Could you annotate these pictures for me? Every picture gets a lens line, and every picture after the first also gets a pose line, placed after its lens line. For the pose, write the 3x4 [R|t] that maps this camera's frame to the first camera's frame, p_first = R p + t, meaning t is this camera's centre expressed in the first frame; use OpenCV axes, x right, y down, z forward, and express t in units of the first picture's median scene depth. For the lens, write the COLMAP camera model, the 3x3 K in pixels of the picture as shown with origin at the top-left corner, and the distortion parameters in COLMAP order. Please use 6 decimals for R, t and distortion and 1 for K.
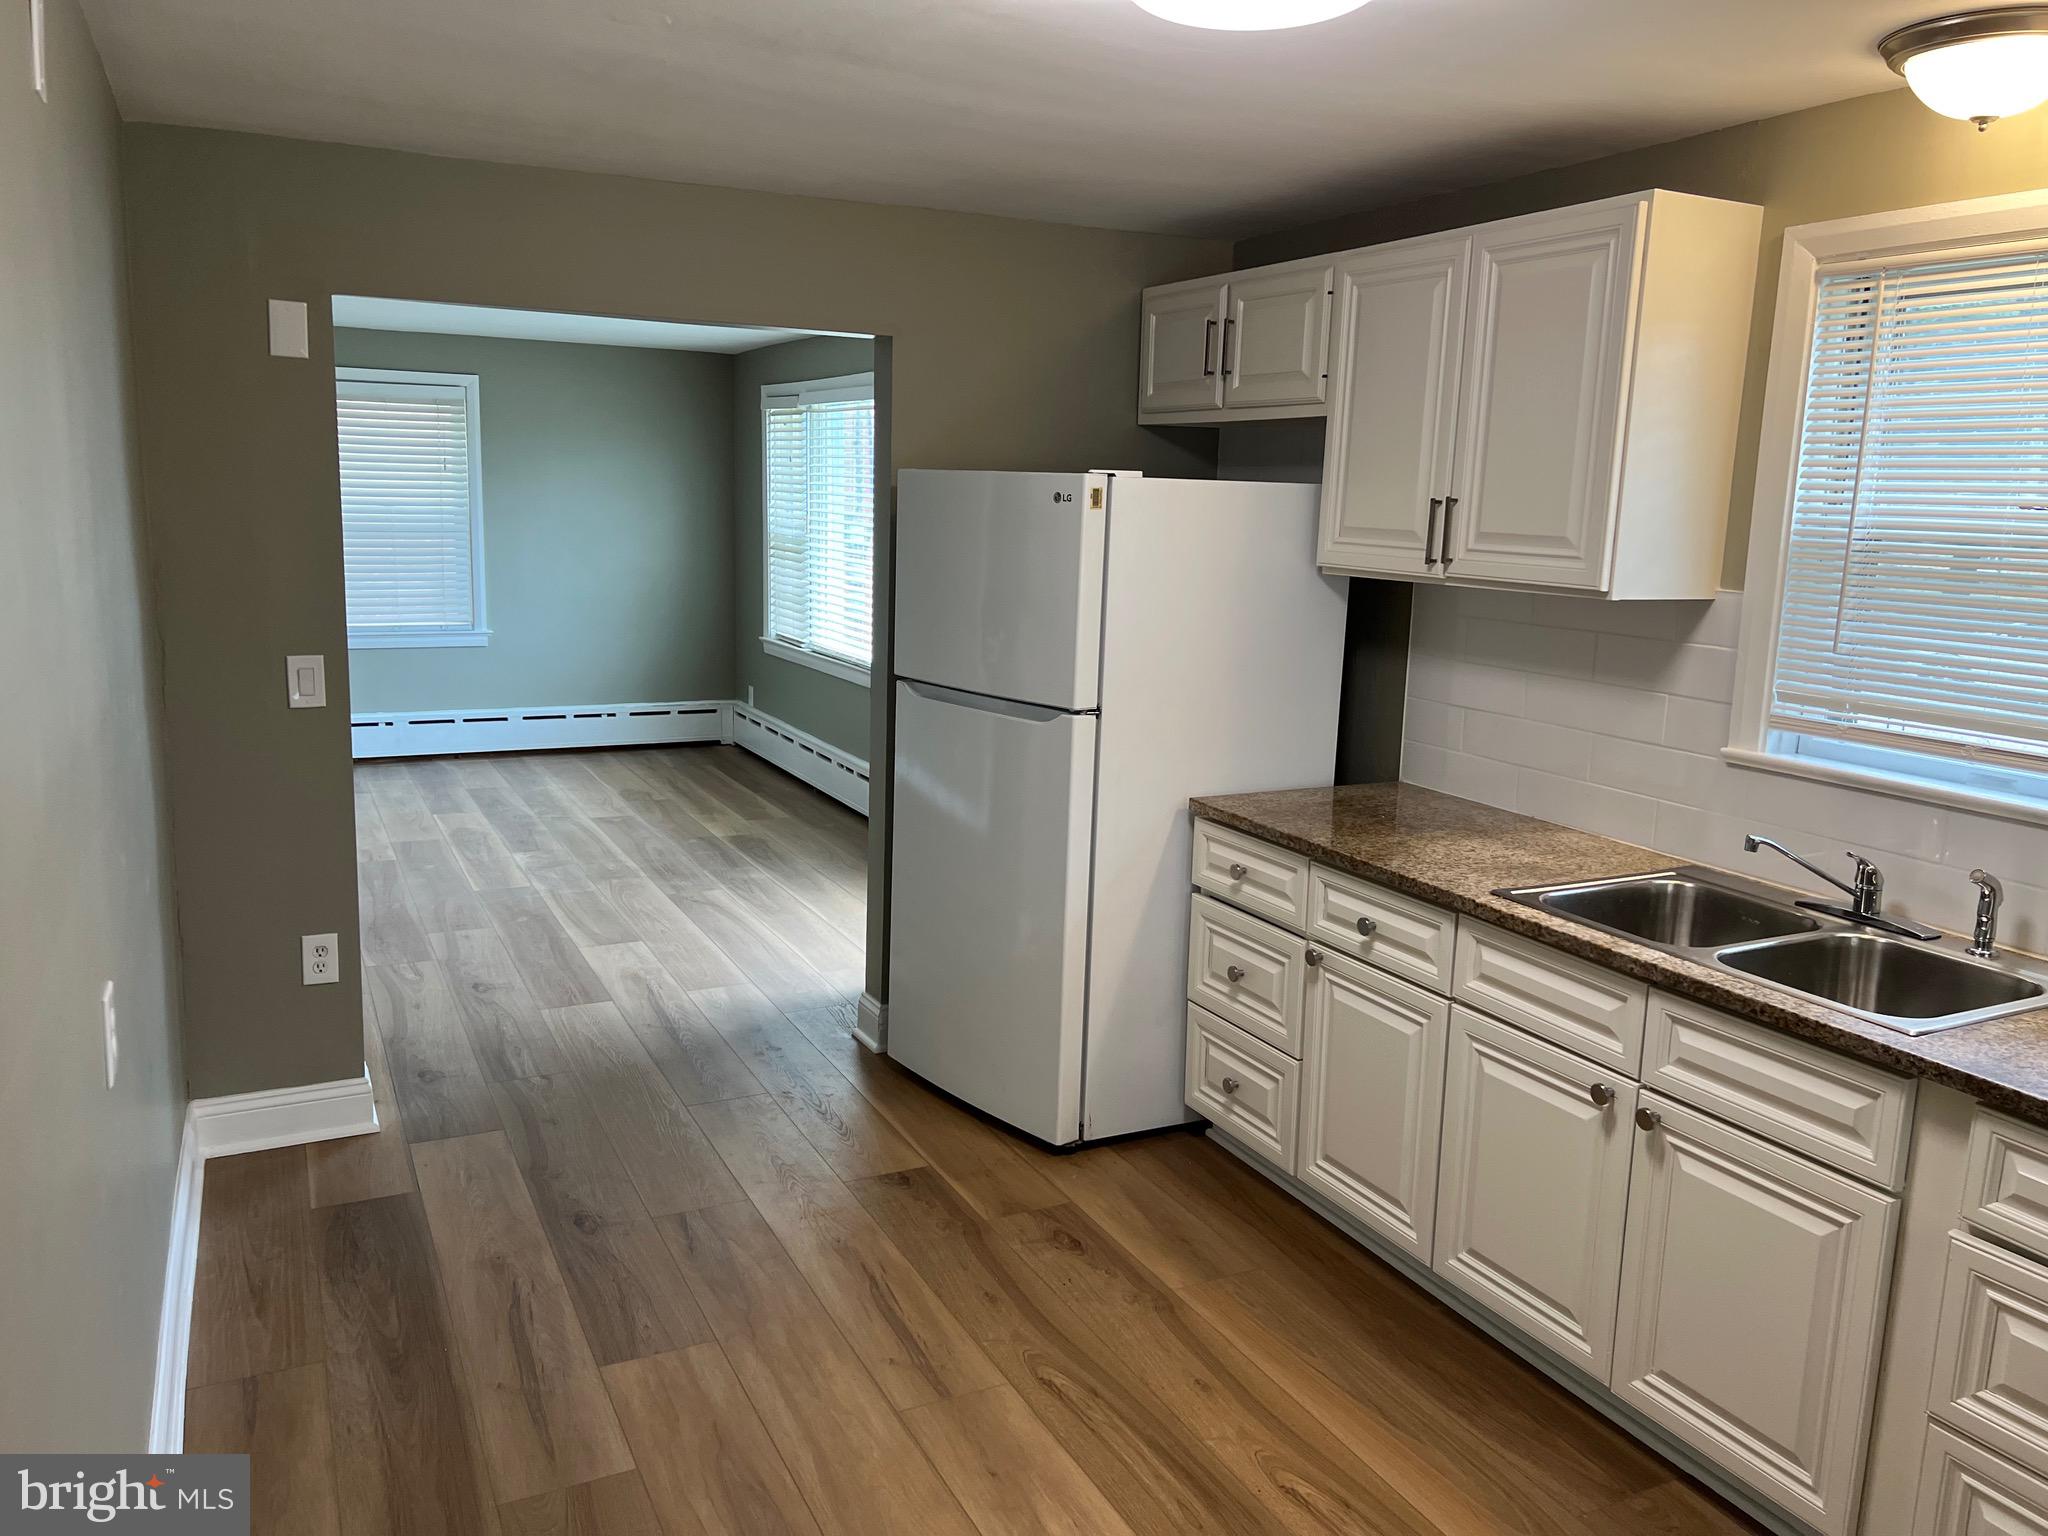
lens RADIAL K [[1540.4, 0, 1019.9], [0, 1540.4, 762.6], [0, 0, 1]] dist [0.067994, -0.074841]
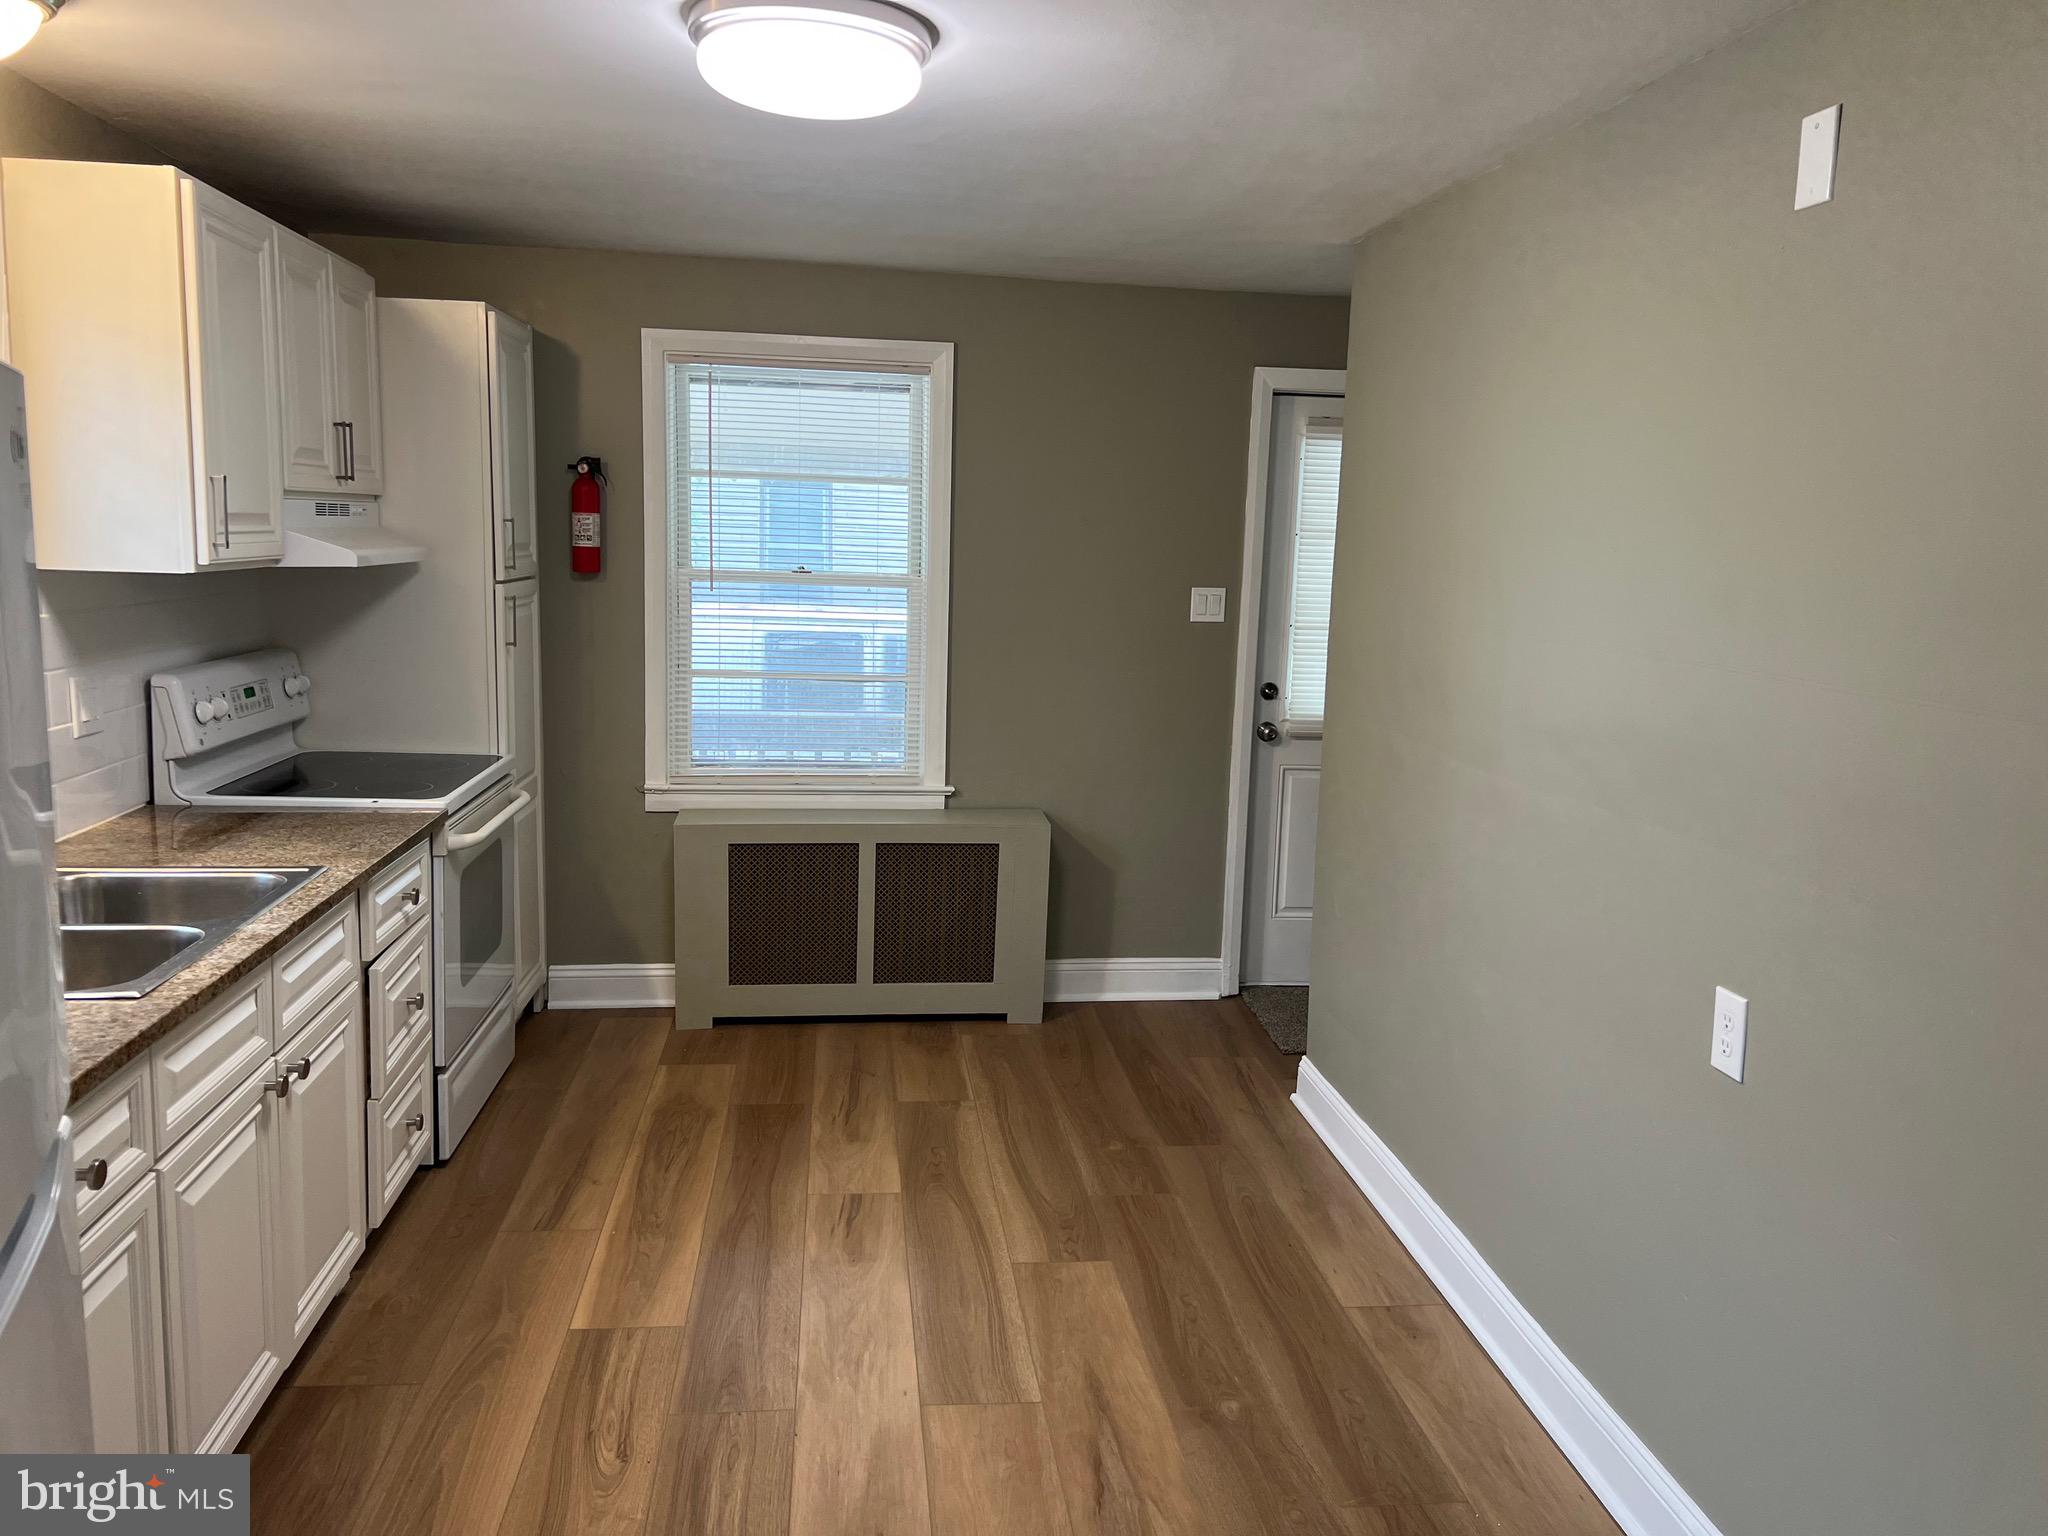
lens RADIAL K [[1539.6, 0, 1061.1], [0, 1539.6, 754.1], [0, 0, 1]] dist [0.068128, -0.127542]
pose [[-0.947476, -0.102860, 0.302836, -0.289754], [-0.002310, 0.949048, 0.315123, -0.234226], [-0.319820, 0.297872, -0.899437, 1.355859]]
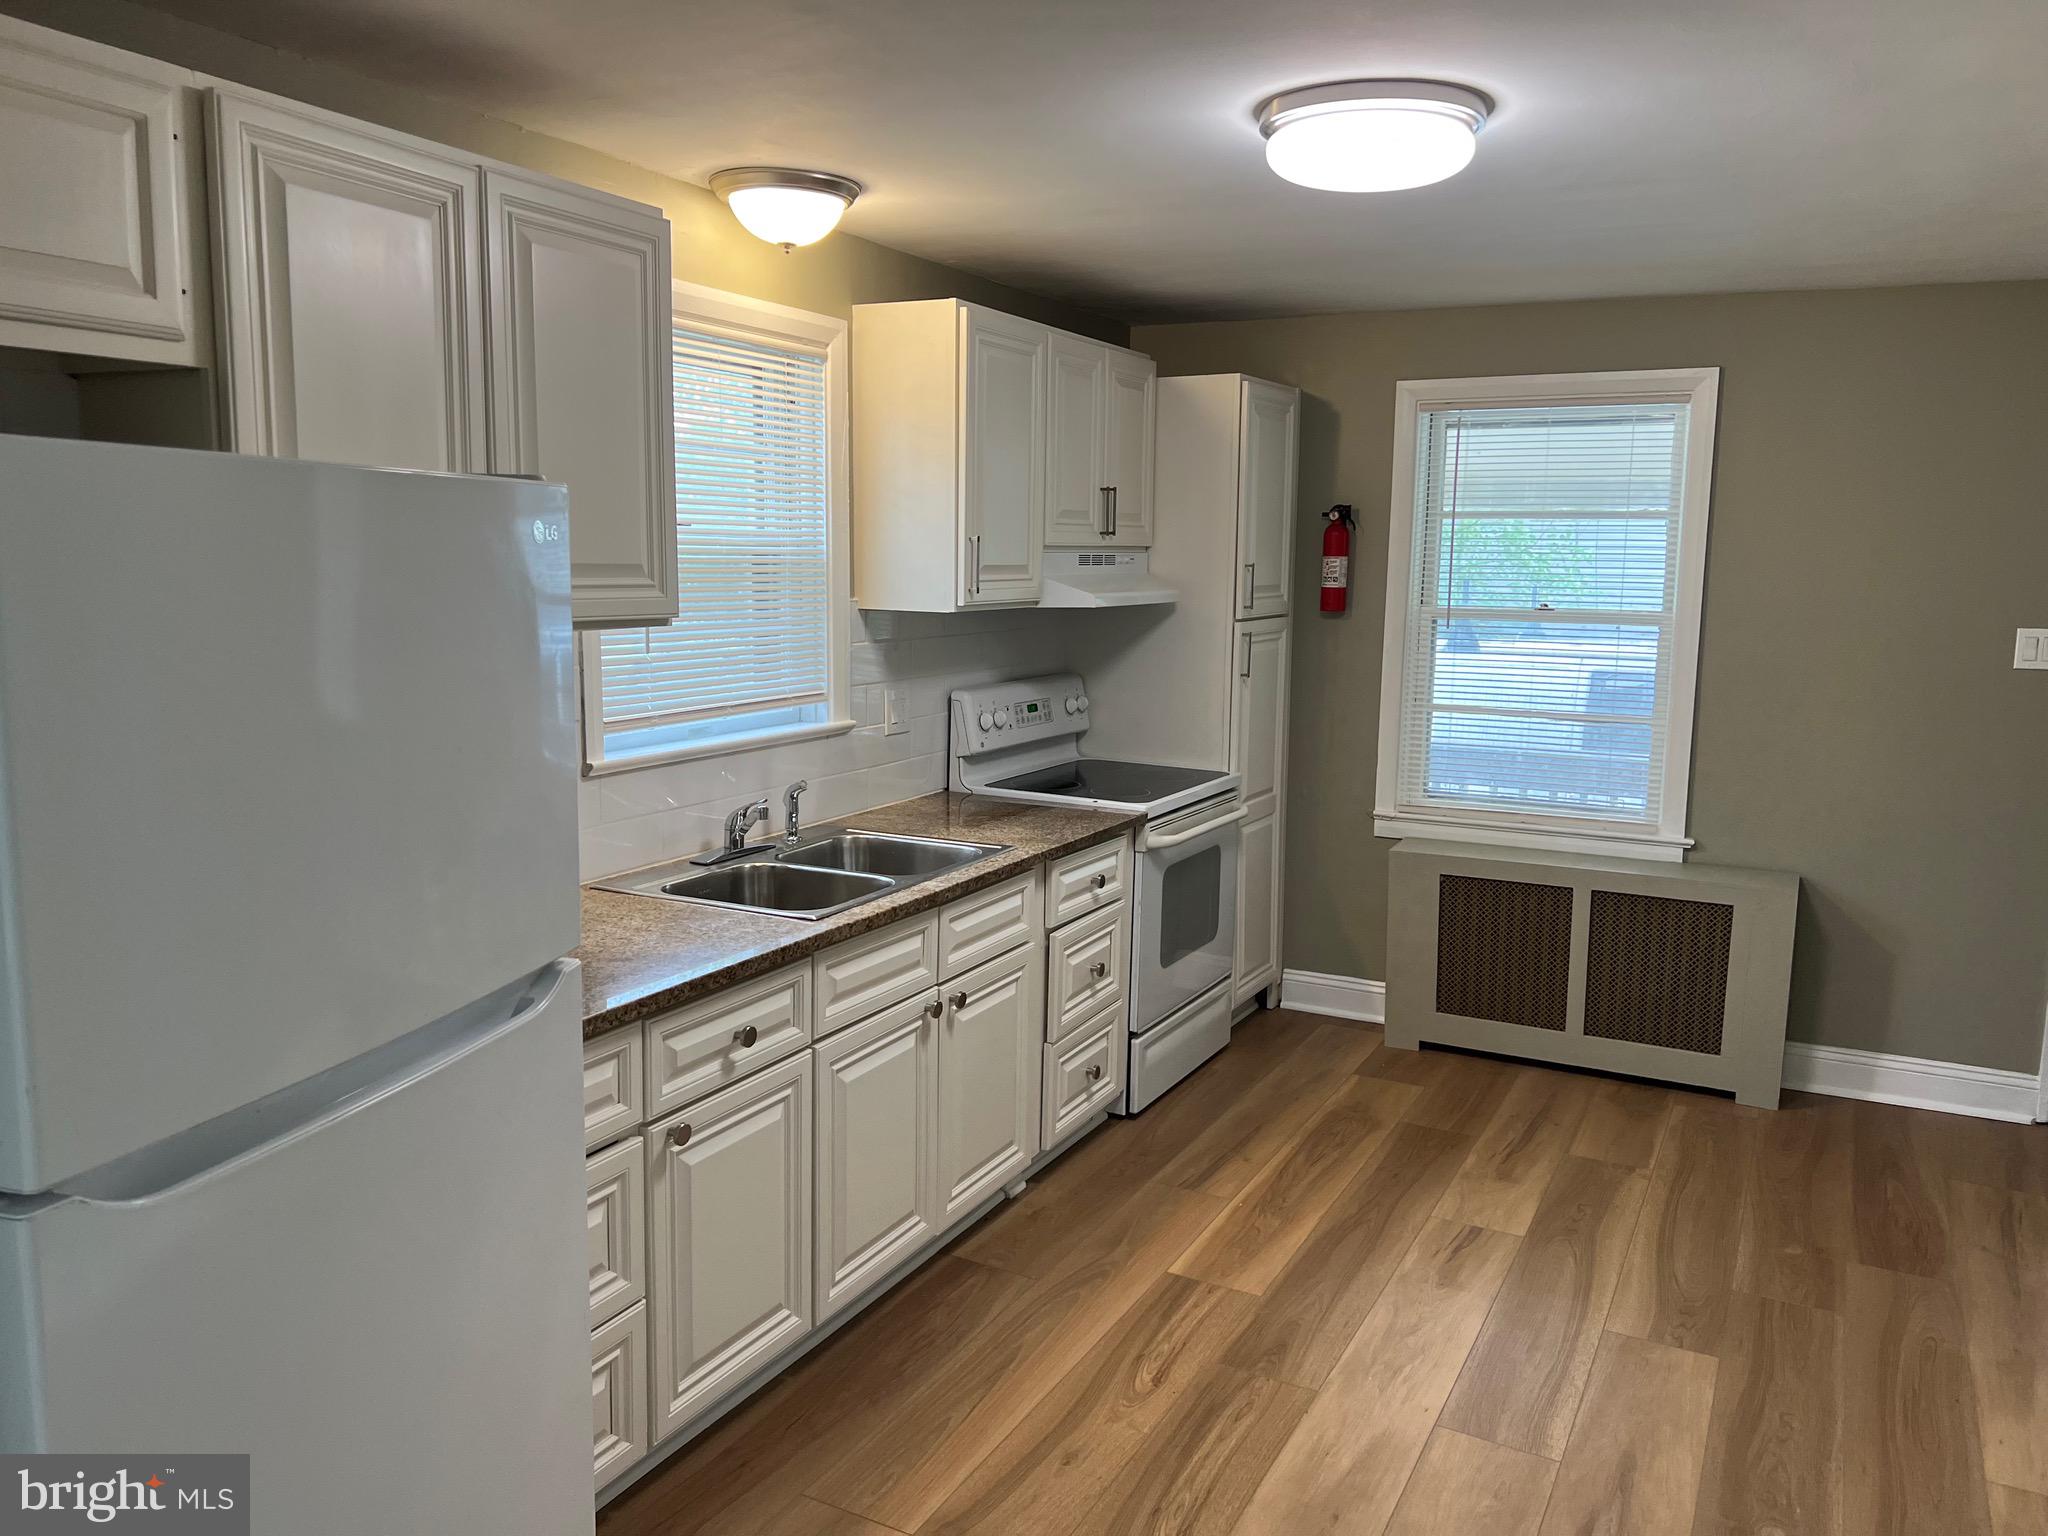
lens RADIAL K [[1548.1, 0, 1026.3], [0, 1548.1, 760.6], [0, 0, 1]] dist [0.092521, -0.141308]
pose [[-0.589113, -0.146245, 0.794707, -0.511998], [0.113241, 0.958839, 0.260394, -0.239019], [-0.800077, 0.243394, -0.548303, 1.294280]]
